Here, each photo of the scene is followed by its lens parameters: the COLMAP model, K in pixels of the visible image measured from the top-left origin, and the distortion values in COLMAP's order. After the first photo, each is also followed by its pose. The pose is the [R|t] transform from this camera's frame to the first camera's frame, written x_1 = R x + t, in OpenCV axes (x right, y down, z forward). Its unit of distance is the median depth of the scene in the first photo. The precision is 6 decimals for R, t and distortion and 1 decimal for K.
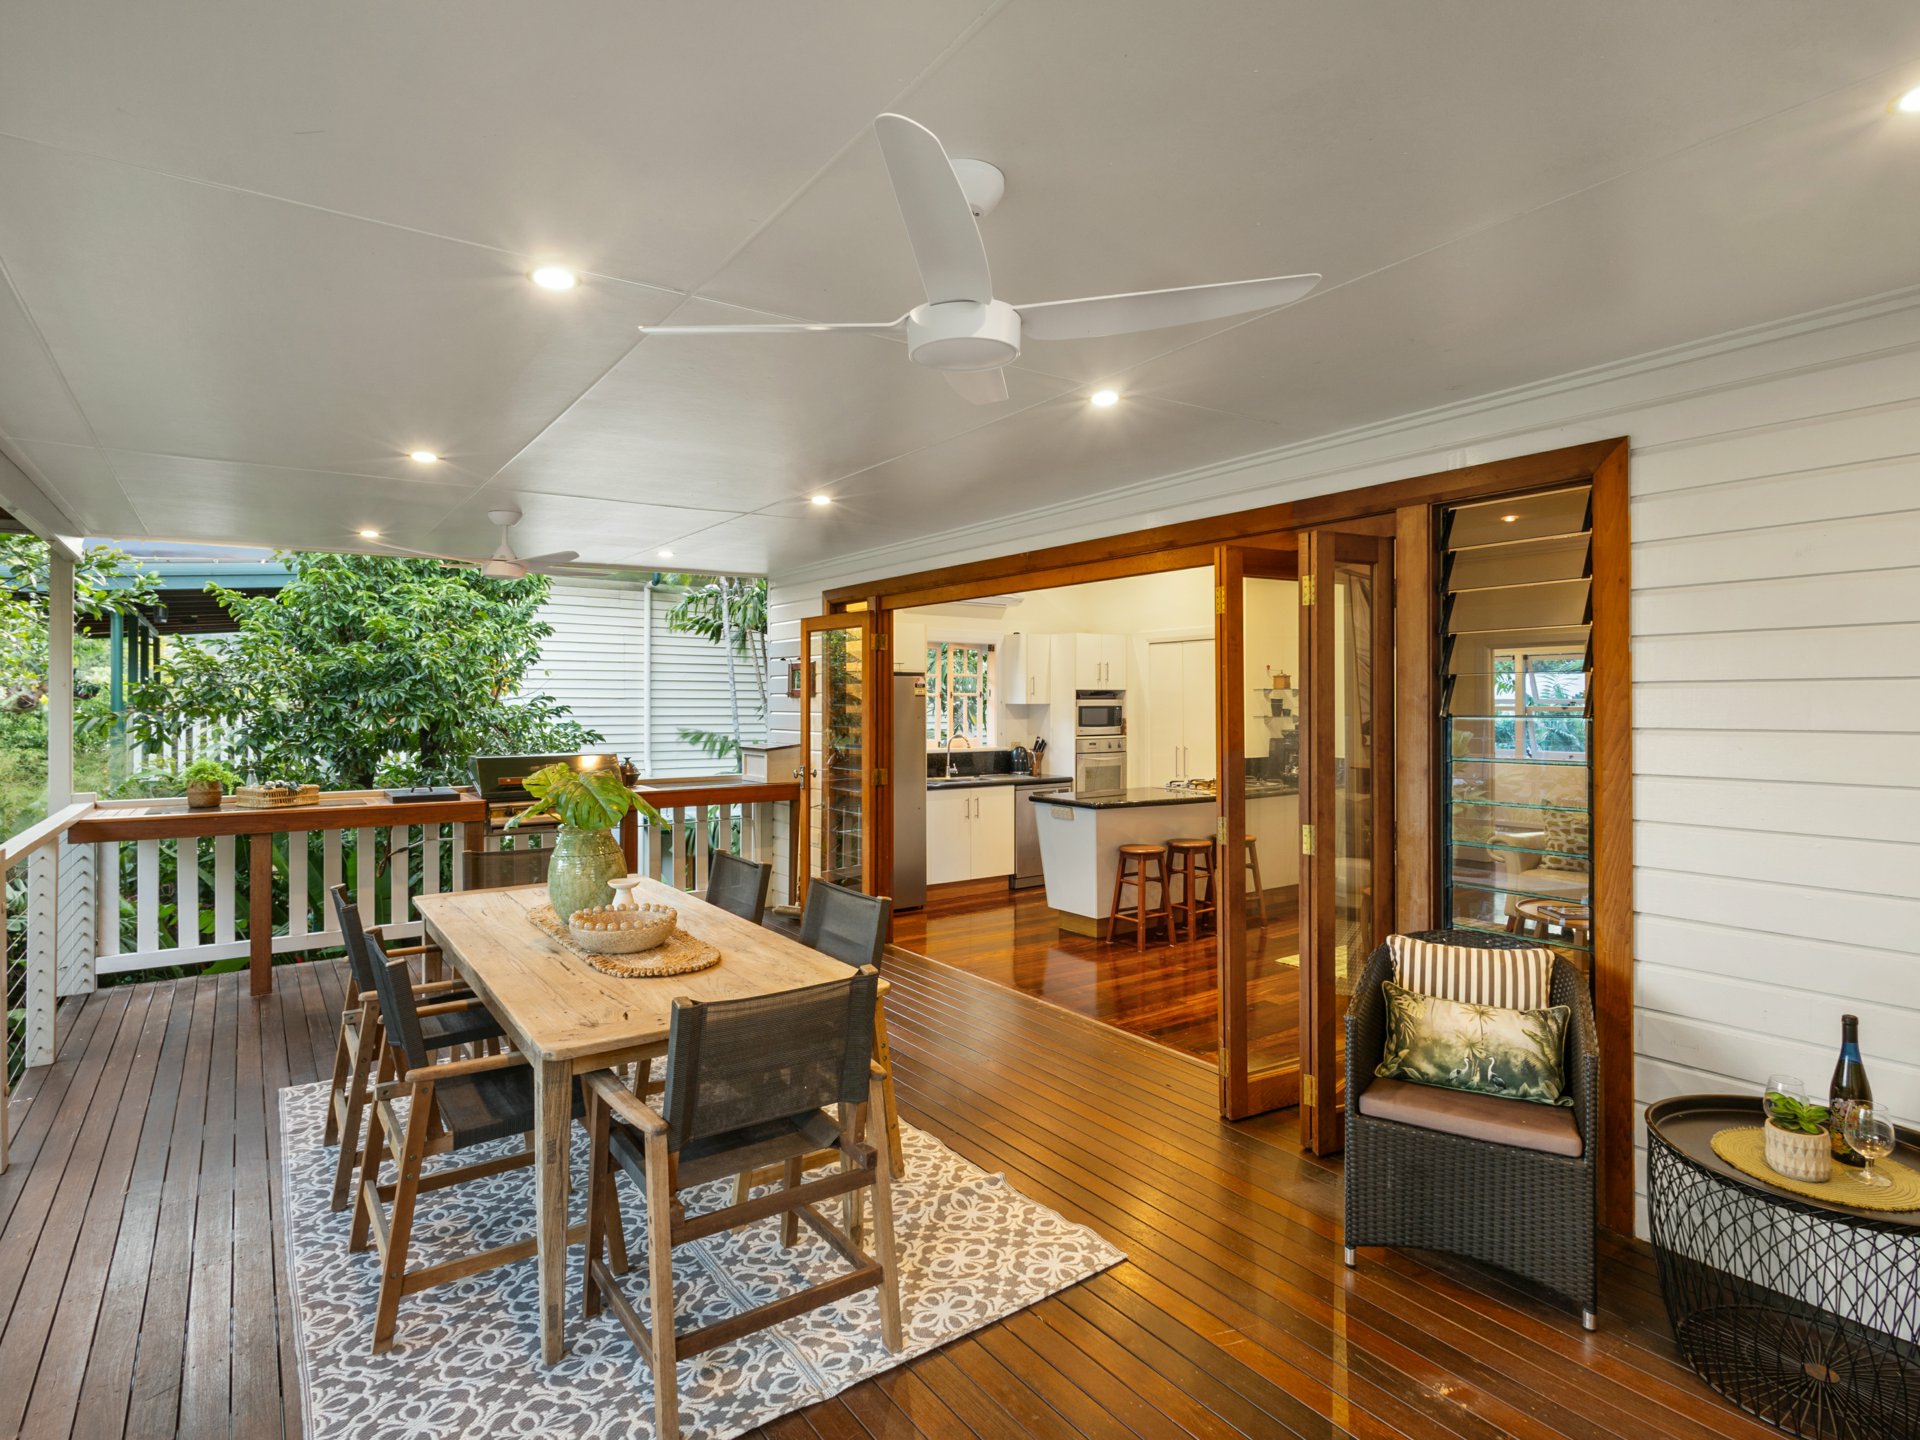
lens RADIAL K [[981.6, 0, 950.5], [0, 981.6, 701.3], [0, 0, 1]] dist [0.000618, -0.000972]
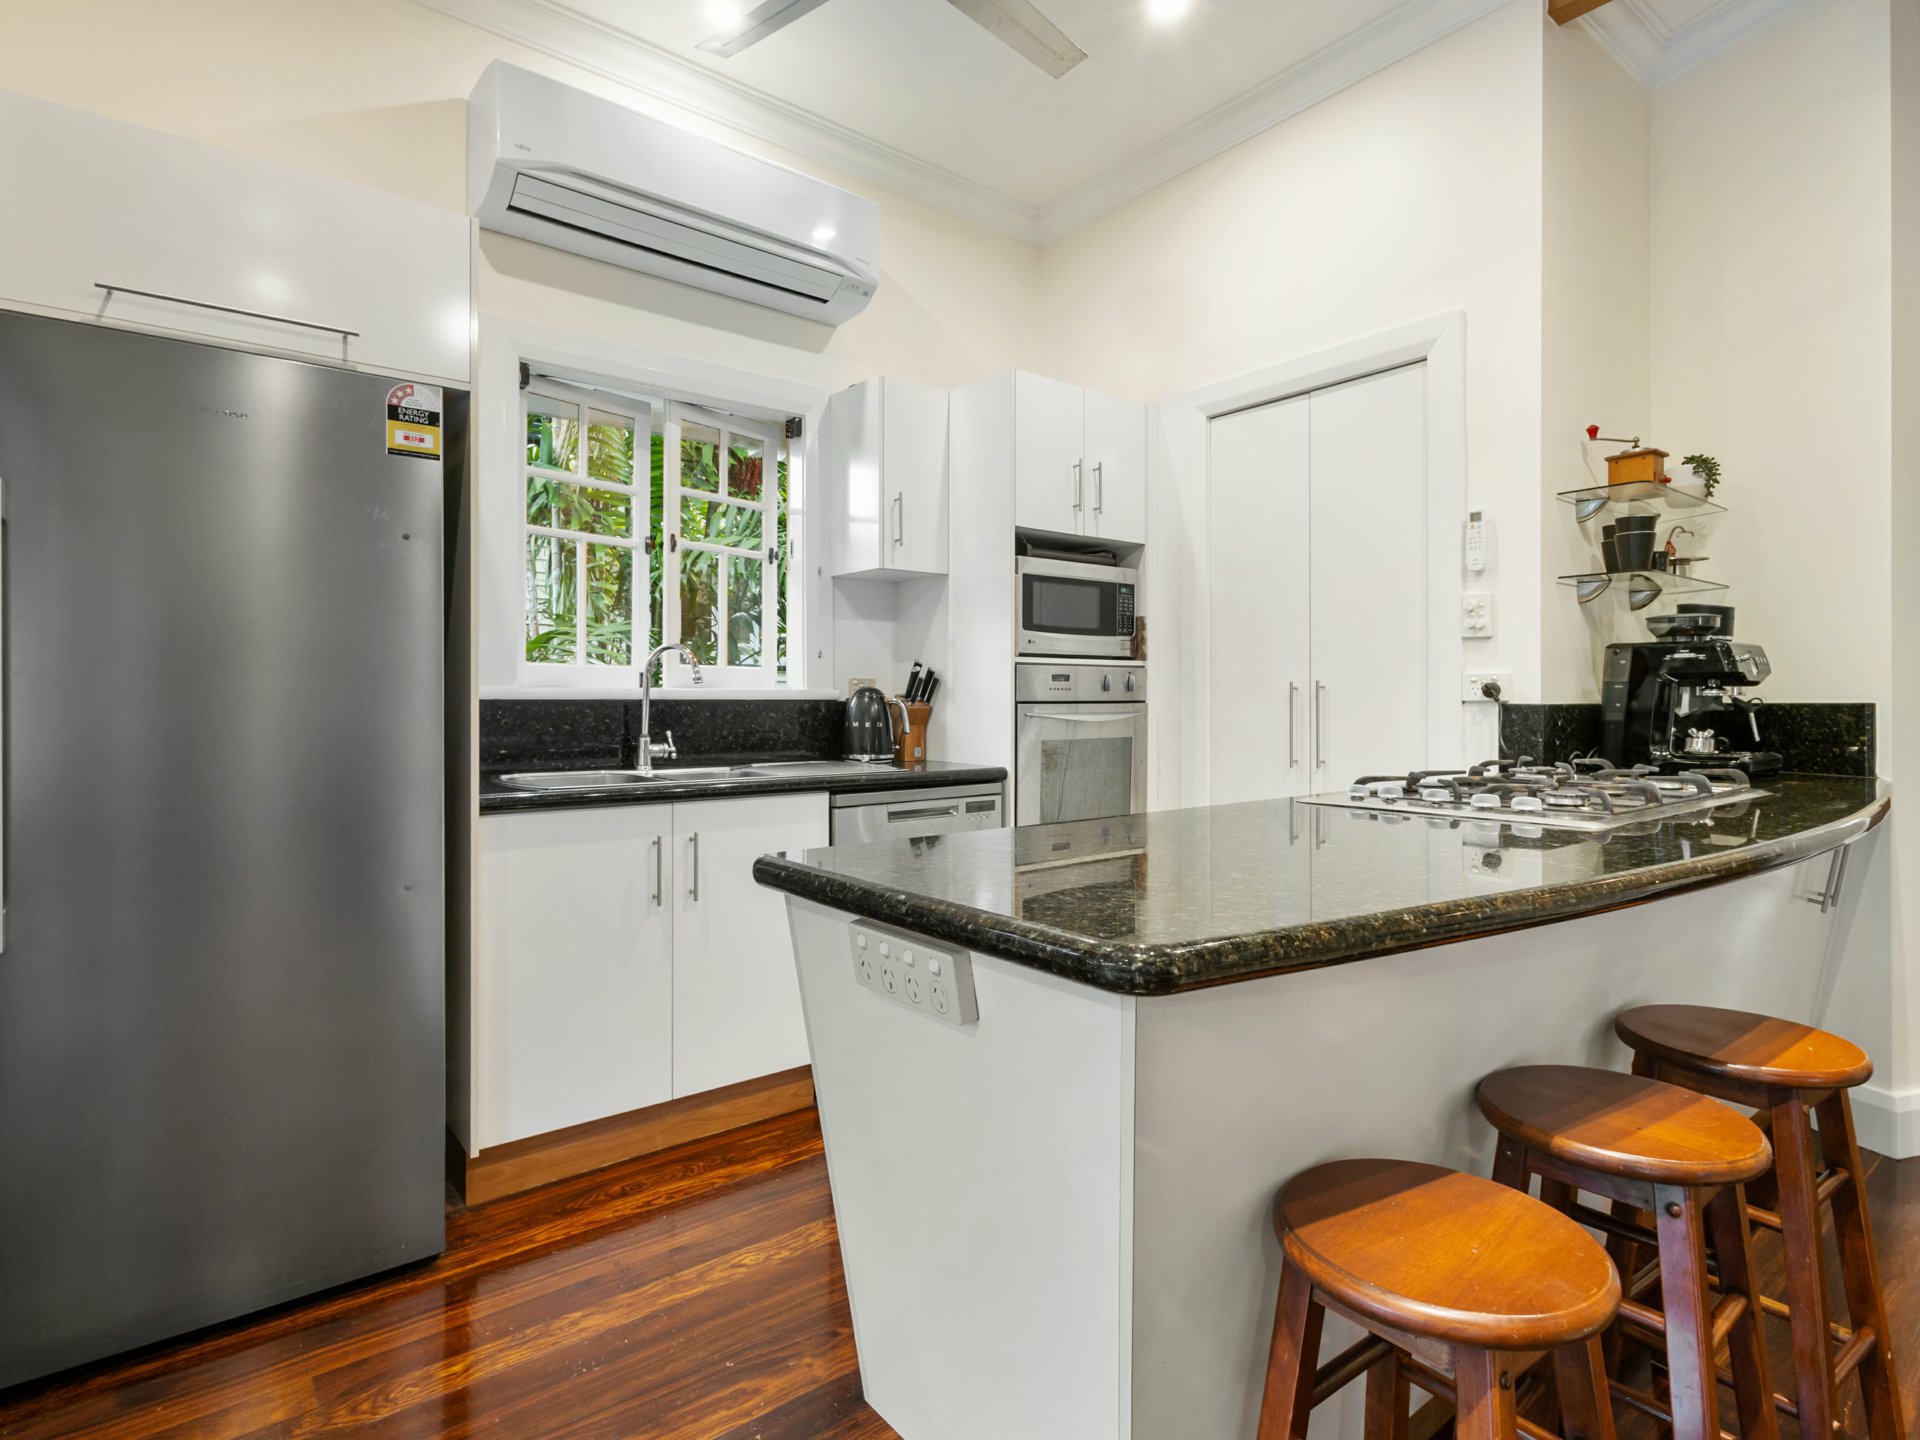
lens RADIAL K [[981.6, 0, 963.2], [0, 981.6, 716.0], [0, 0, 1]] dist [0.000618, -0.000972]
pose [[0.998065, -0.002087, 0.062142, 0.084157], [0.001329, 0.999924, 0.012249, 0.052524], [-0.062163, -0.012142, 0.997992, 0.625872]]
